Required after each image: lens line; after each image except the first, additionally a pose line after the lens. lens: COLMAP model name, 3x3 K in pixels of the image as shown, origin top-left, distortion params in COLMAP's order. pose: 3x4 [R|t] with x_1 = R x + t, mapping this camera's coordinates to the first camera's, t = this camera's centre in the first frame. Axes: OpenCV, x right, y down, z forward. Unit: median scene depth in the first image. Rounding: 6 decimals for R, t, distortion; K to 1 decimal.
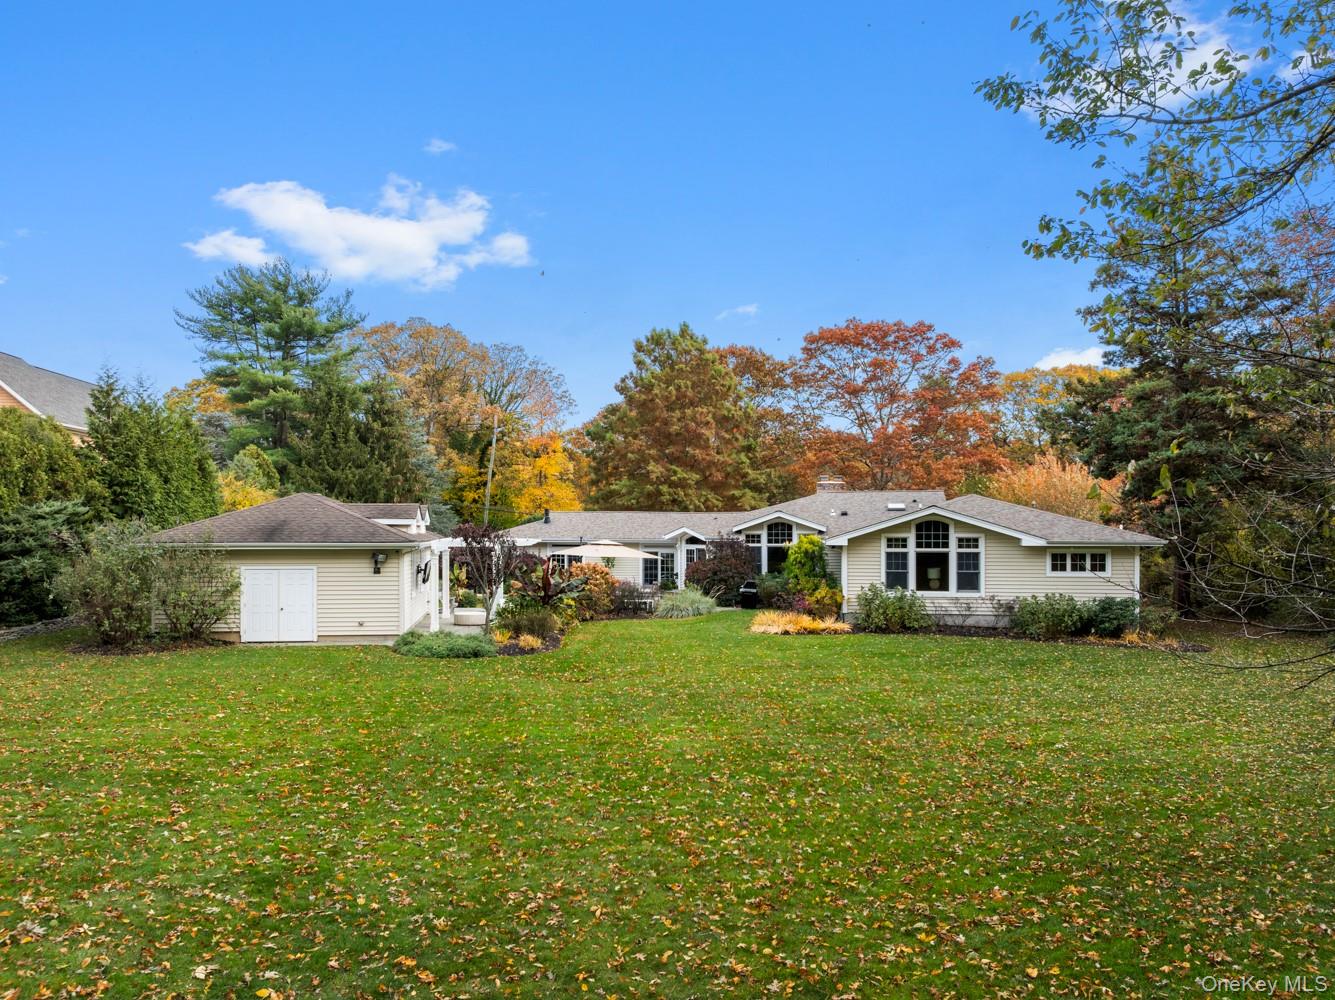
lens RADIAL K [[933.1, 0, 642.7], [0, 933.1, 501.2], [0, 0, 1]] dist [0.036827, 0.000243]
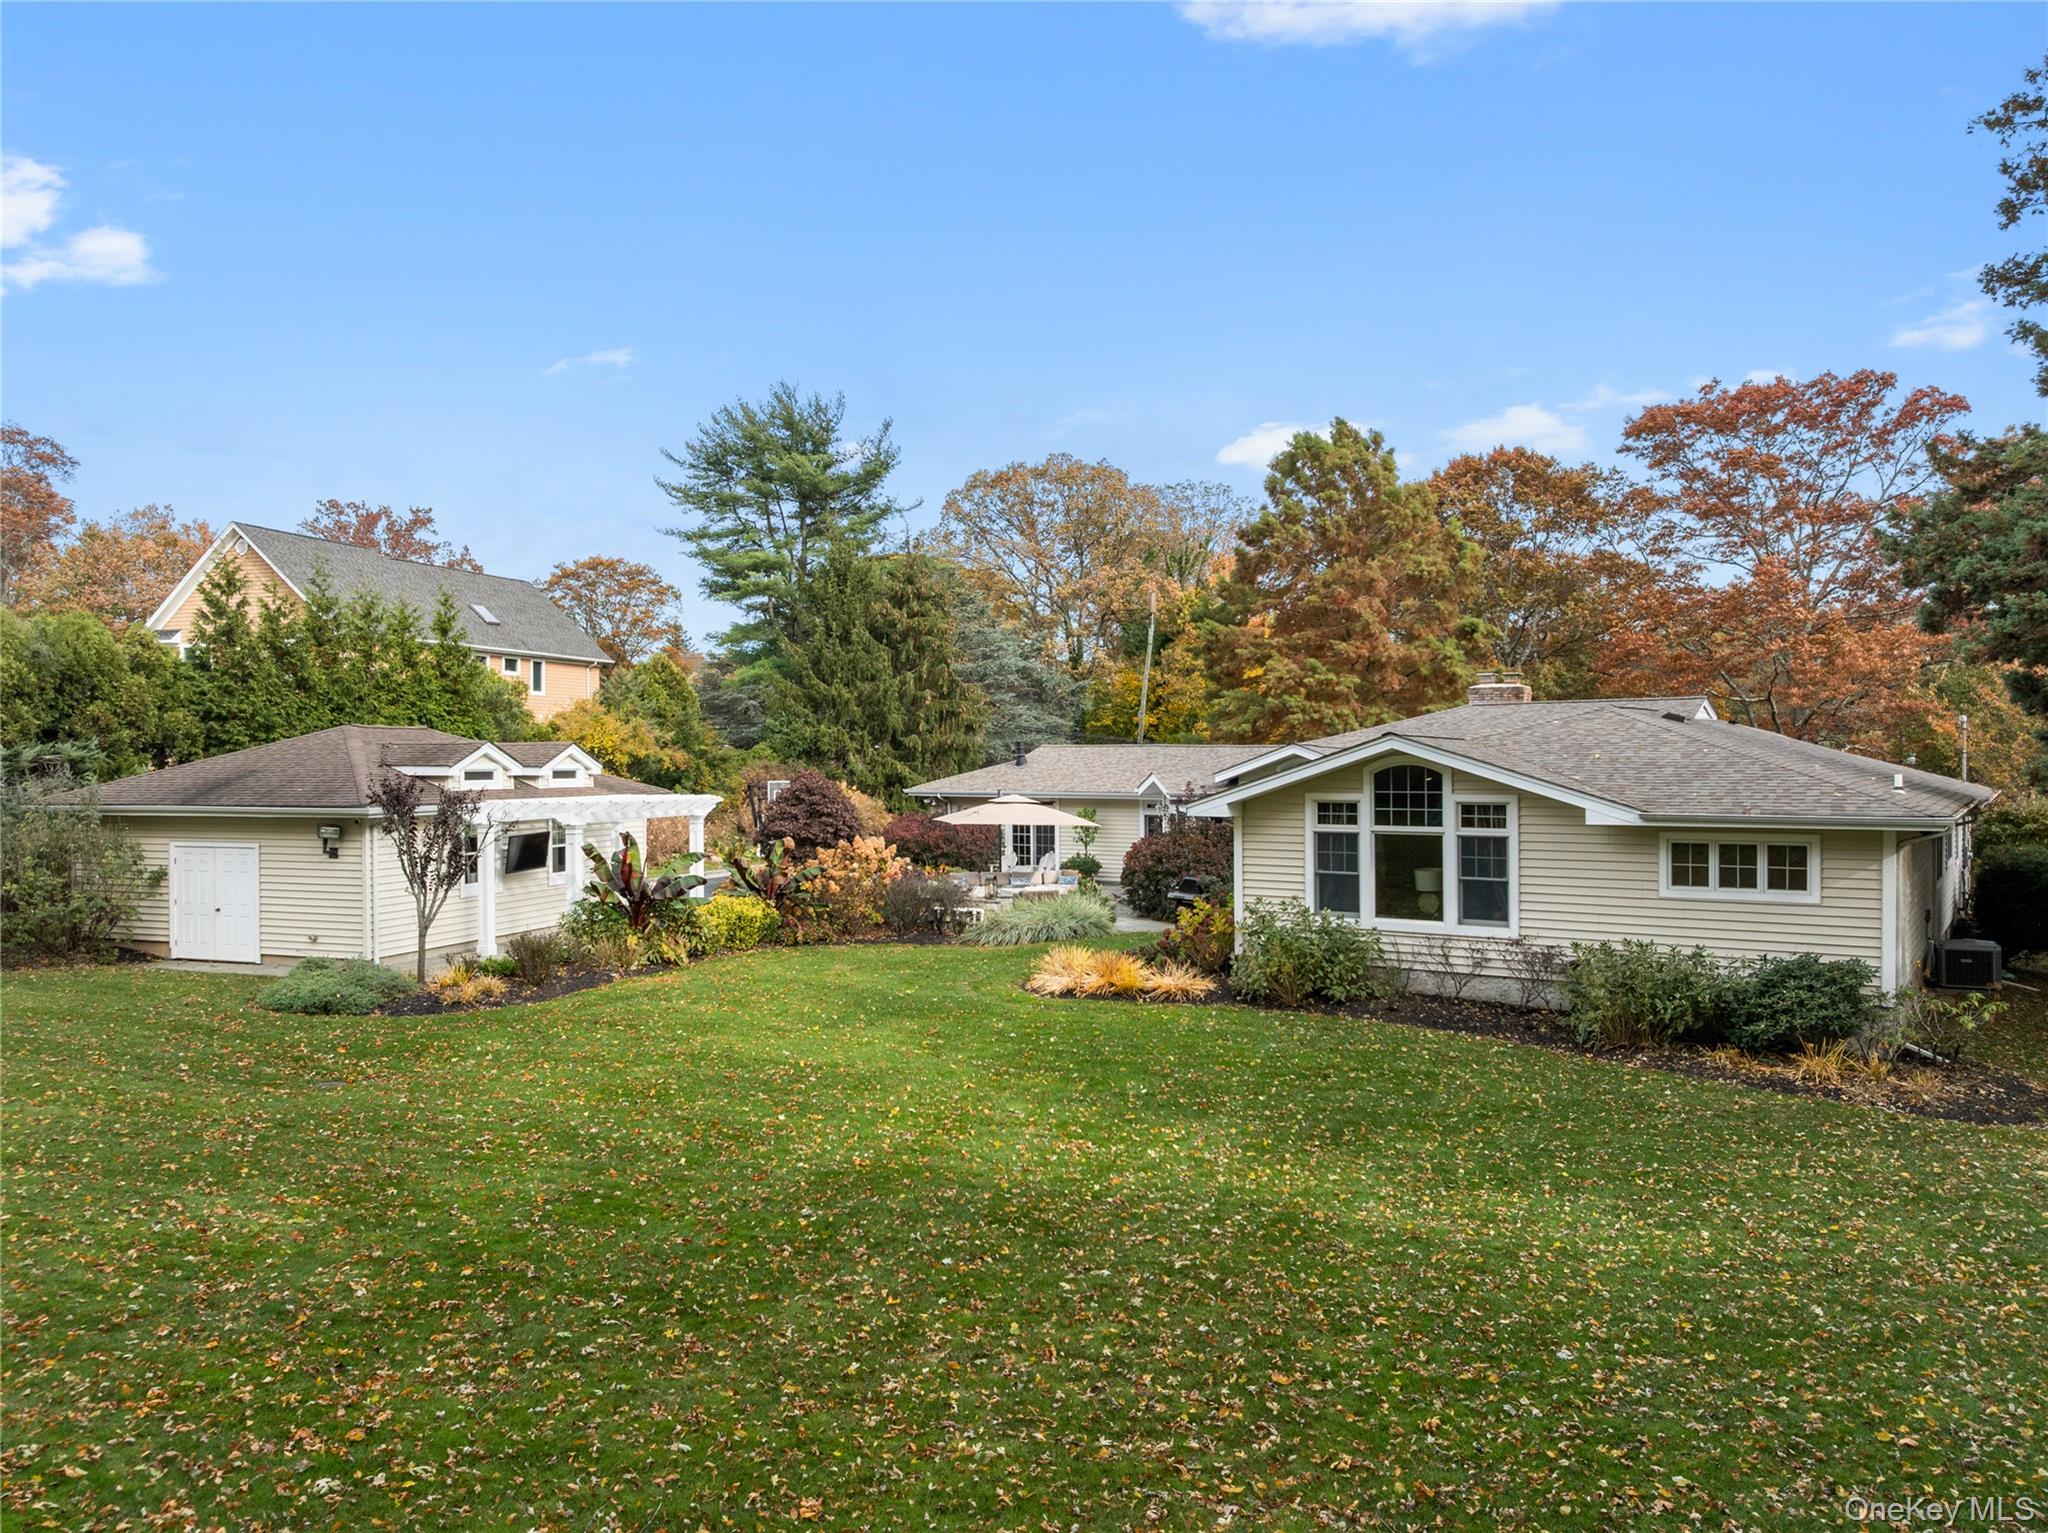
lens RADIAL K [[1343.5, 0, 1023.5], [0, 1343.5, 741.4], [0, 0, 1]] dist [-0.001023, 0.002205]
pose [[0.921904, -0.008966, -0.387315, 0.393284], [0.014372, 0.999836, 0.011063, -0.001099], [0.387152, -0.015765, 0.921881, 0.323509]]
